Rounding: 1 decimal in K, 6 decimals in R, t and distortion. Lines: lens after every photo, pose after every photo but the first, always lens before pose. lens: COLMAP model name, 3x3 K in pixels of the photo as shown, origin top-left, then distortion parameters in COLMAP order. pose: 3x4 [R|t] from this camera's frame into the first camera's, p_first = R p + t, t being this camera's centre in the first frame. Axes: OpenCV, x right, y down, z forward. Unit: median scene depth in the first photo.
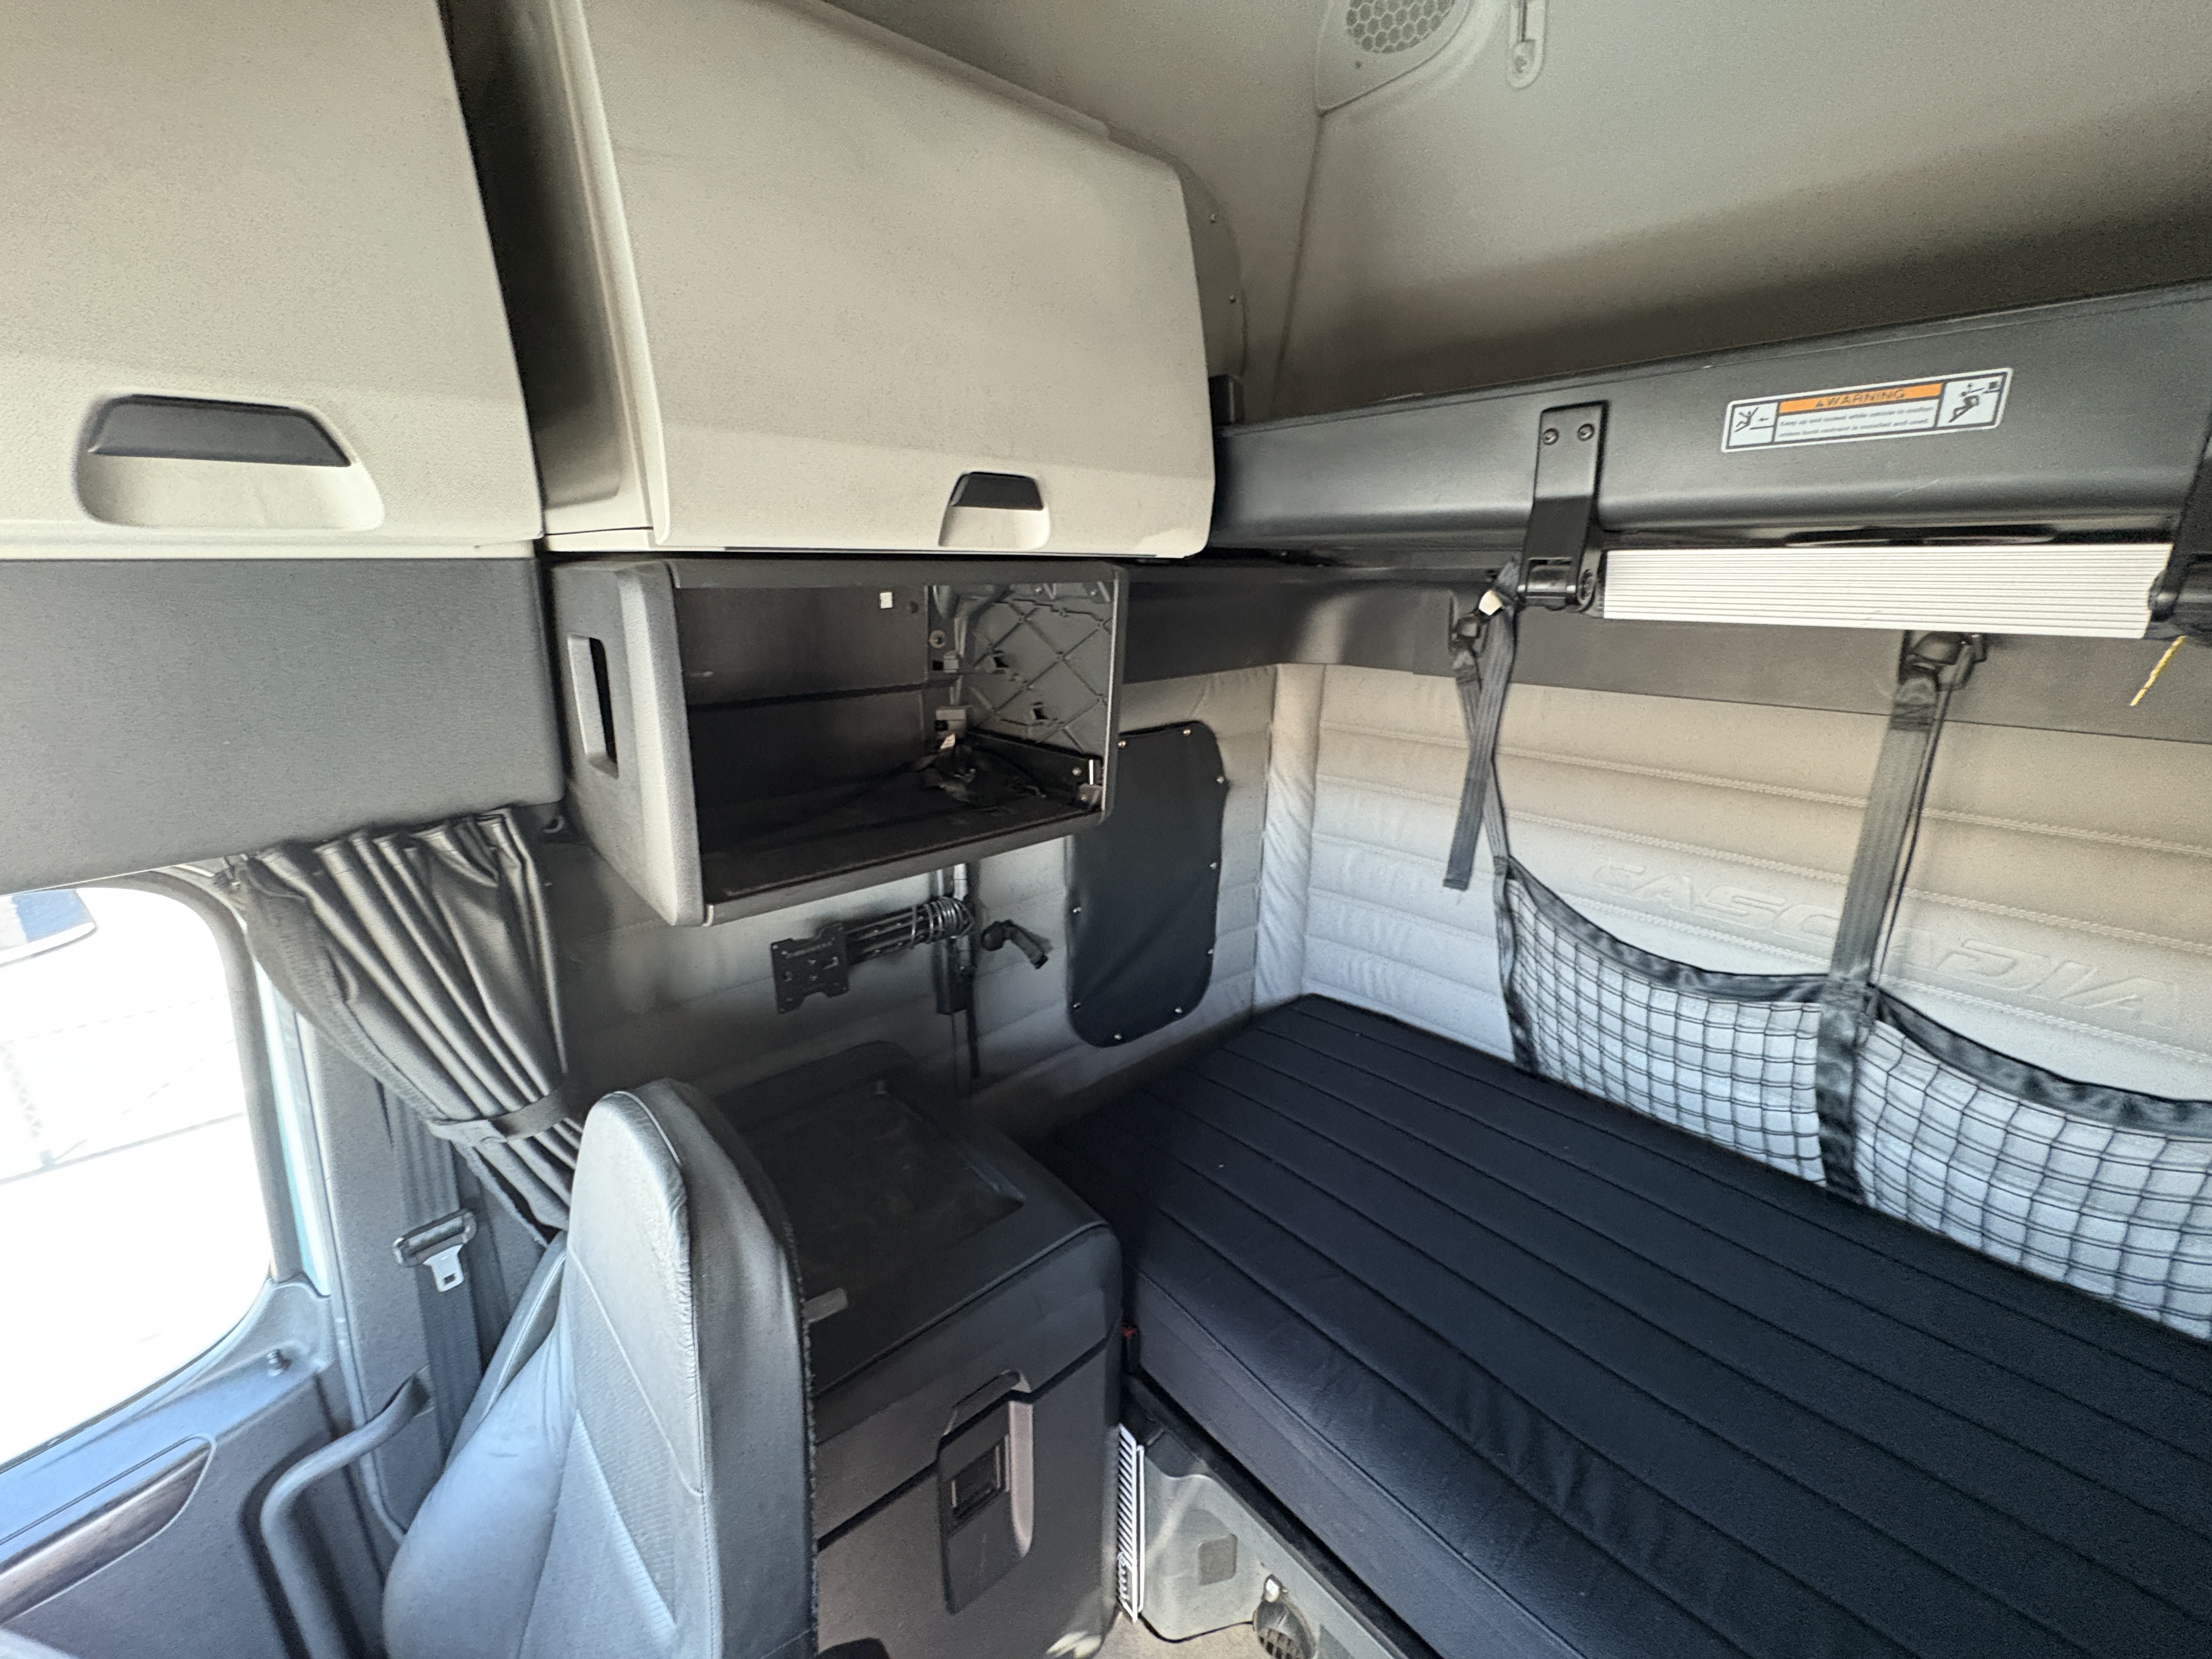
lens RADIAL K [[889.2, 0, 1106.0], [0, 889.2, 829.5], [0, 0, 1]] dist [0.000946, 0.000169]
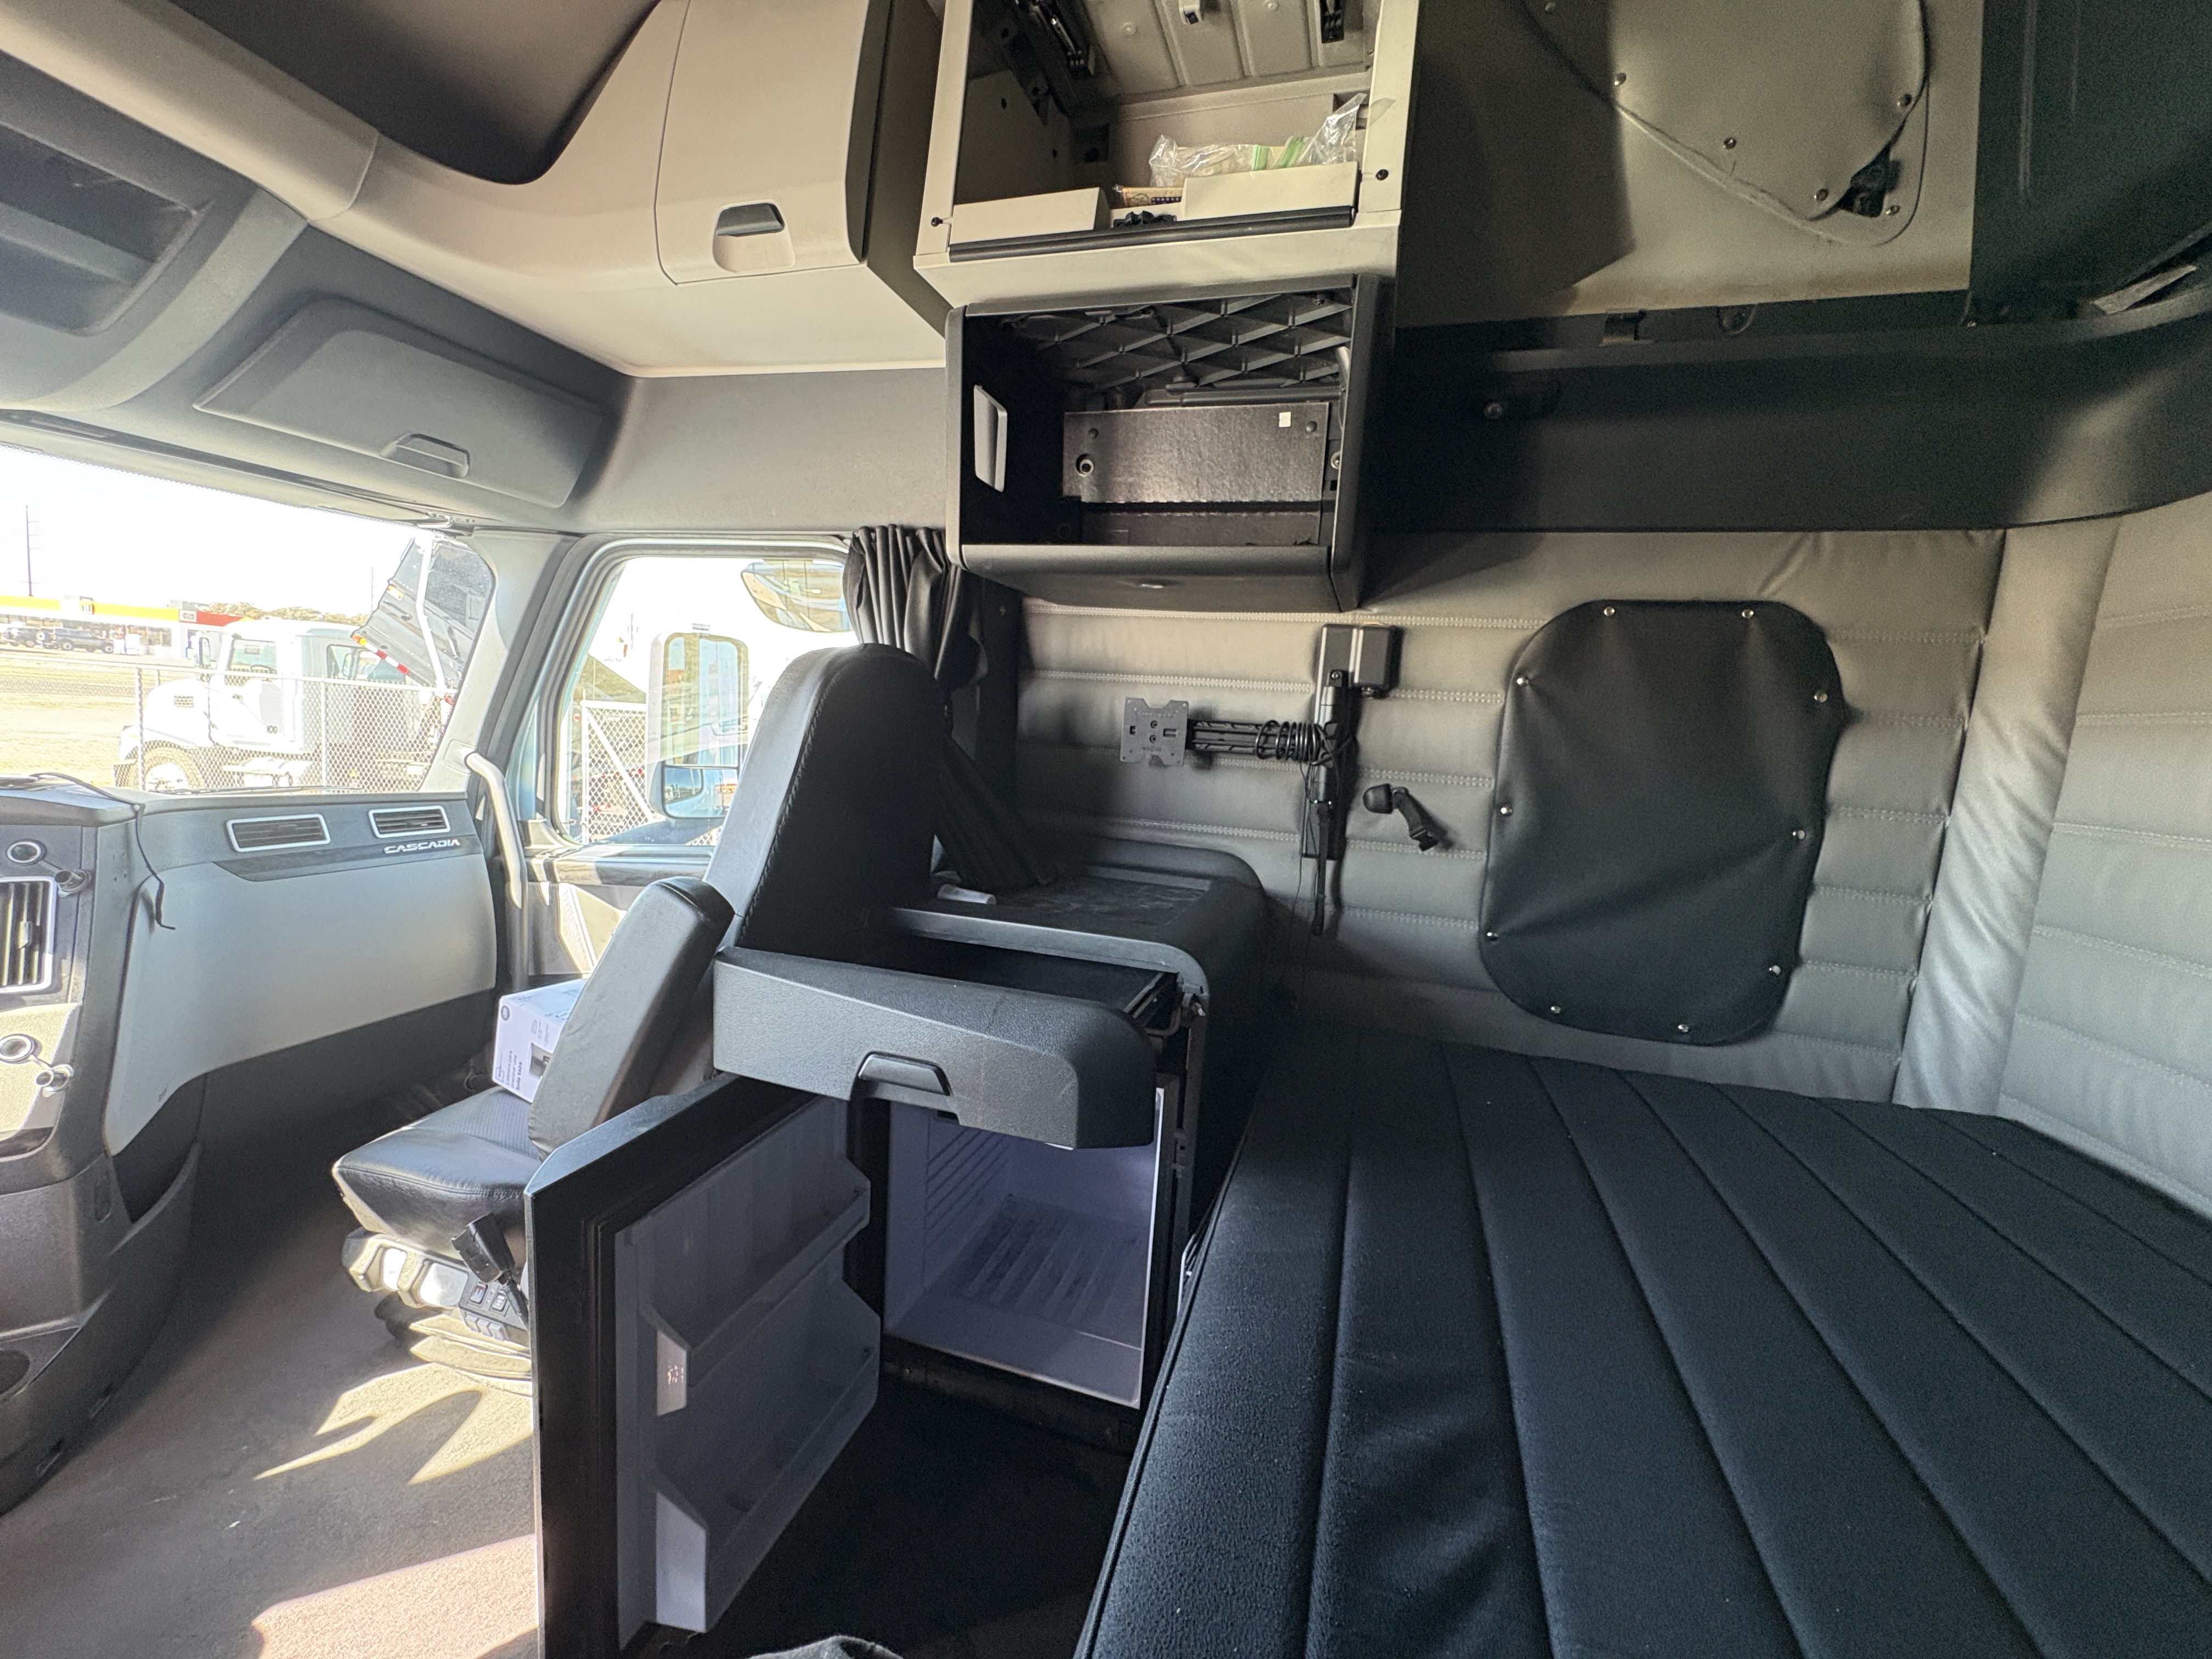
lens RADIAL K [[879.5, 0, 1106.0], [0, 879.5, 829.5], [0, 0, 1]] dist [0.000069, 0.000033]
pose [[0.513669, 0.139400, -0.846588, 0.589355], [-0.304868, 0.951976, -0.028226, 0.305248], [0.801997, 0.272596, 0.531499, 0.336284]]
